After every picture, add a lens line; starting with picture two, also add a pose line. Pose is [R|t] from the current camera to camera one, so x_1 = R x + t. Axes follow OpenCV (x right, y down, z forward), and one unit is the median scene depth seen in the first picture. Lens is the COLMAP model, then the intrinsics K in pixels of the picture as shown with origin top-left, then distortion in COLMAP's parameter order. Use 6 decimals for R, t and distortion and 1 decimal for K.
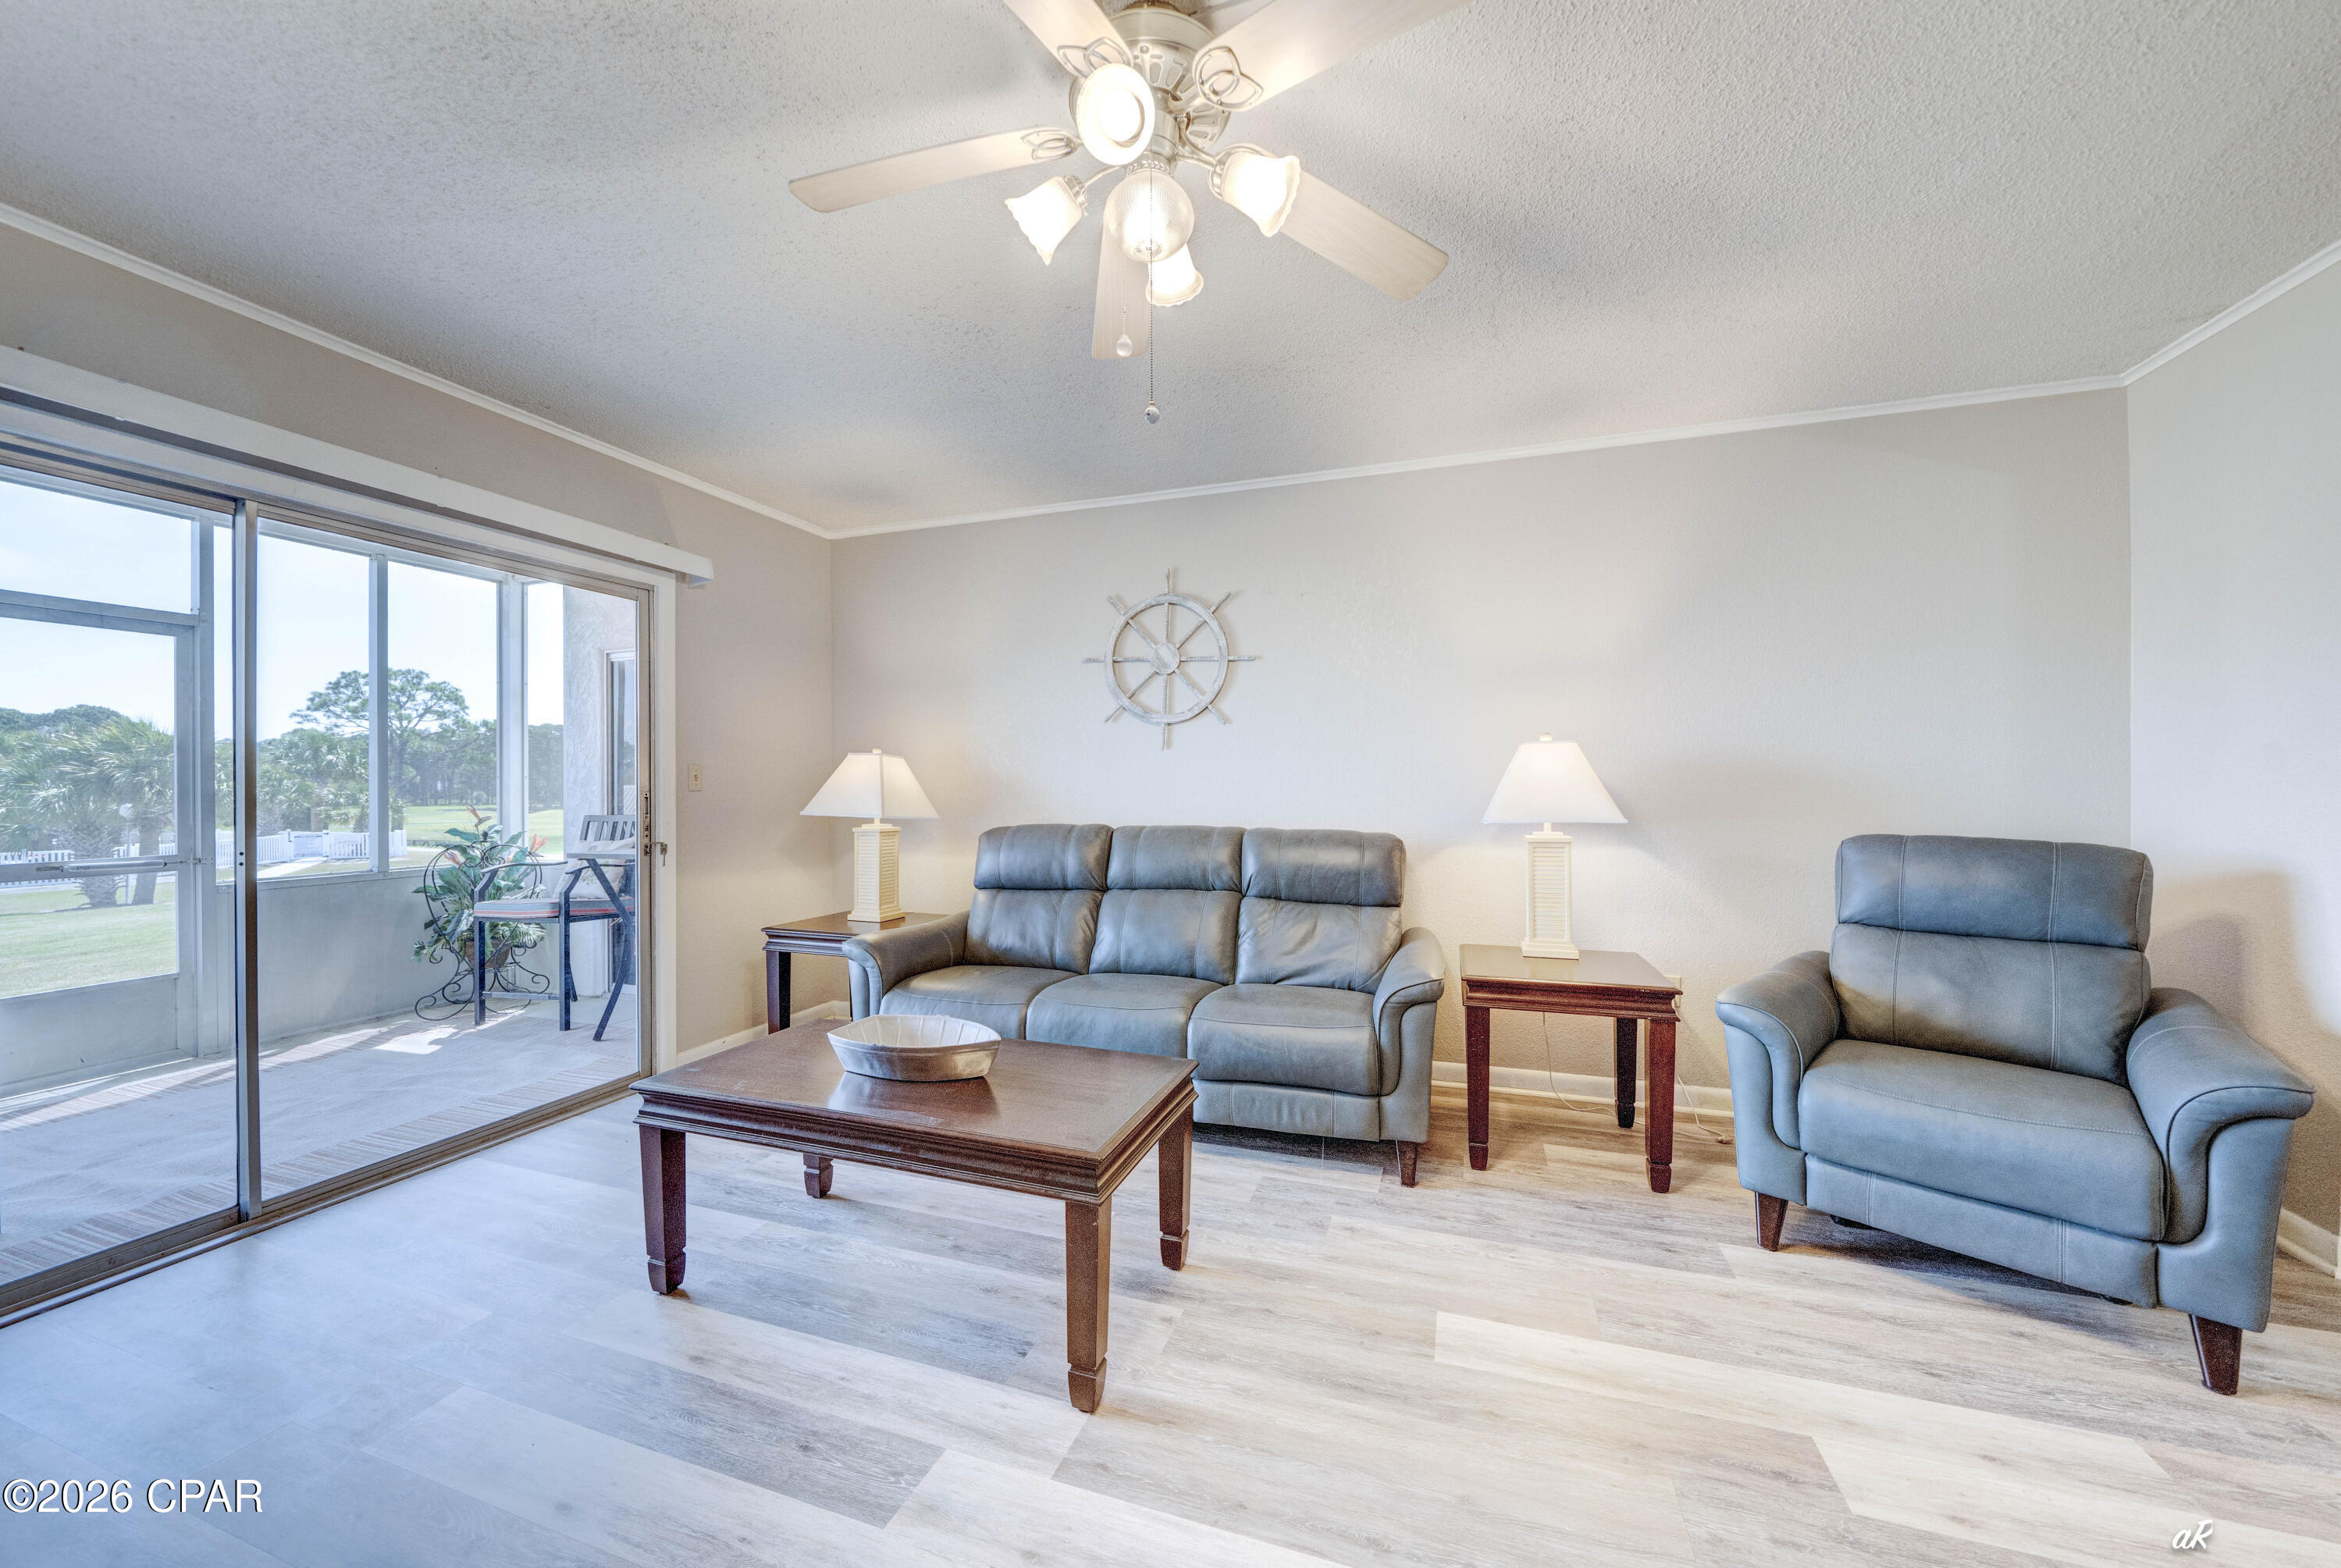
lens RADIAL K [[877.8, 0, 1166.2], [0, 877.8, 782.5], [0, 0, 1]] dist [0.001335, 0.000199]
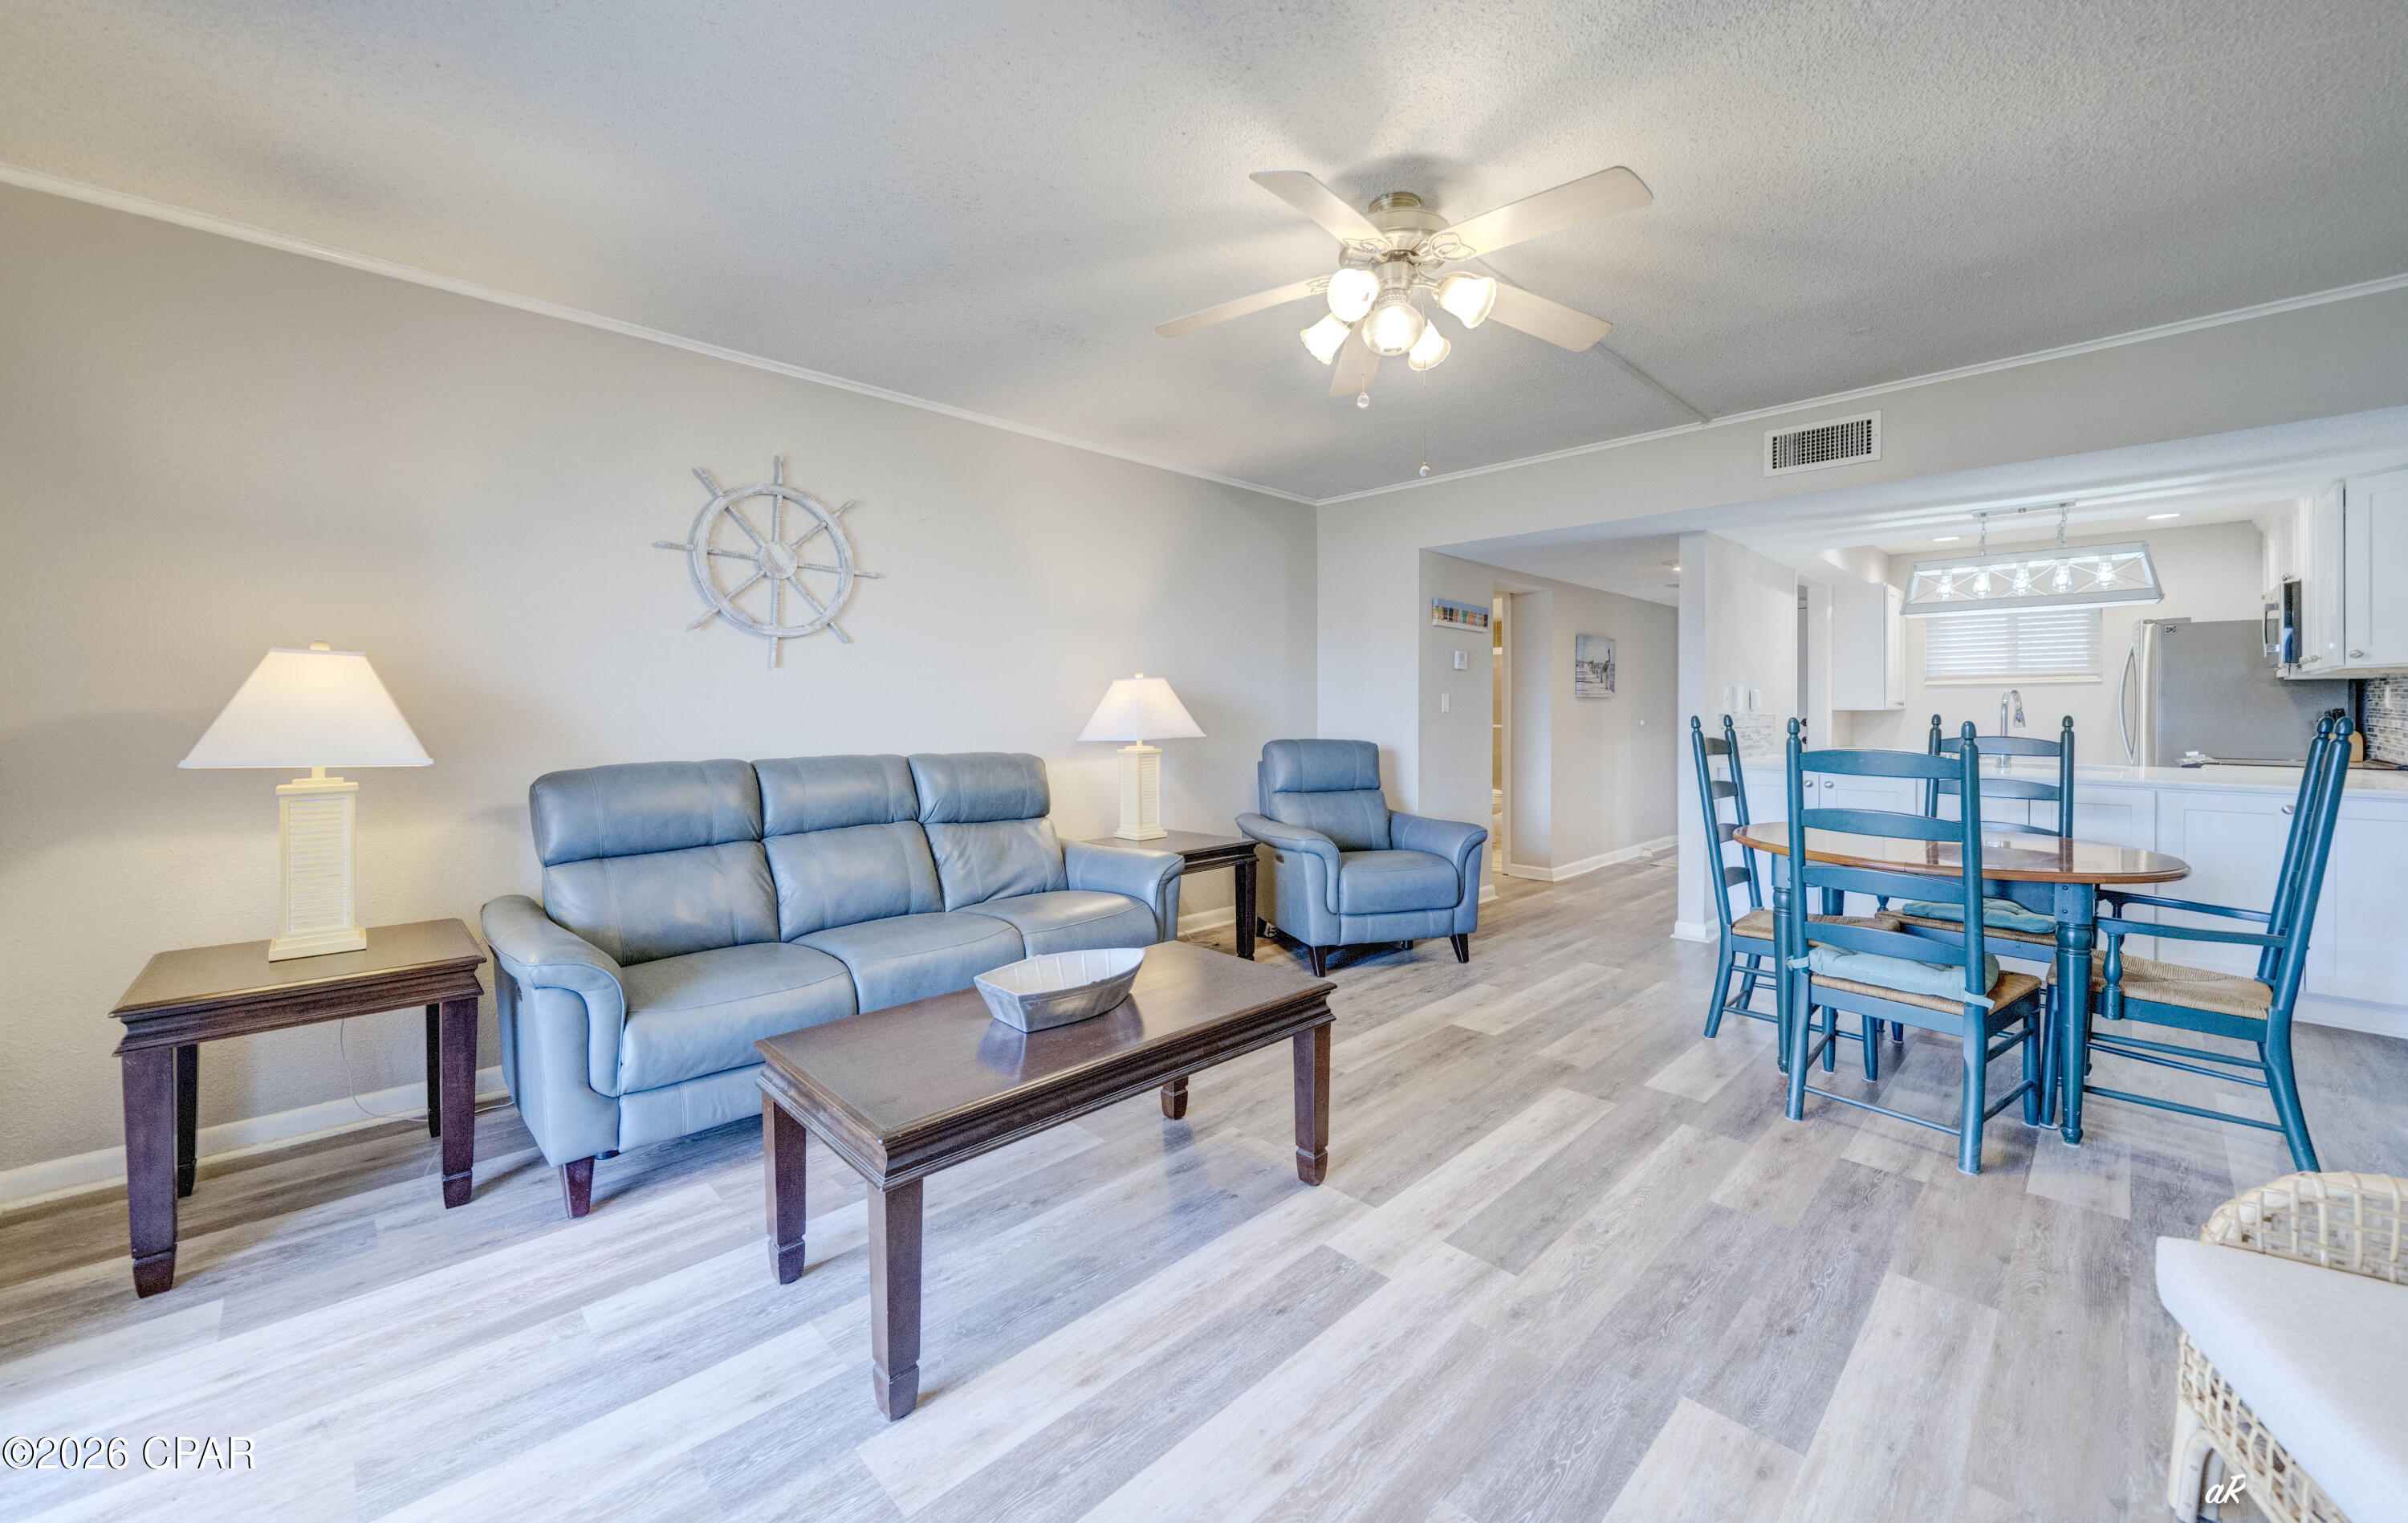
lens RADIAL K [[927.7, 0, 1205.0], [0, 927.7, 708.8], [0, 0, 1]] dist [-0.000047, -0.000001]
pose [[0.432086, 0.004577, 0.901821, -0.732235], [-0.000292, 0.999988, -0.004935, 0.006397], [-0.901832, 0.001869, 0.432082, 0.285233]]
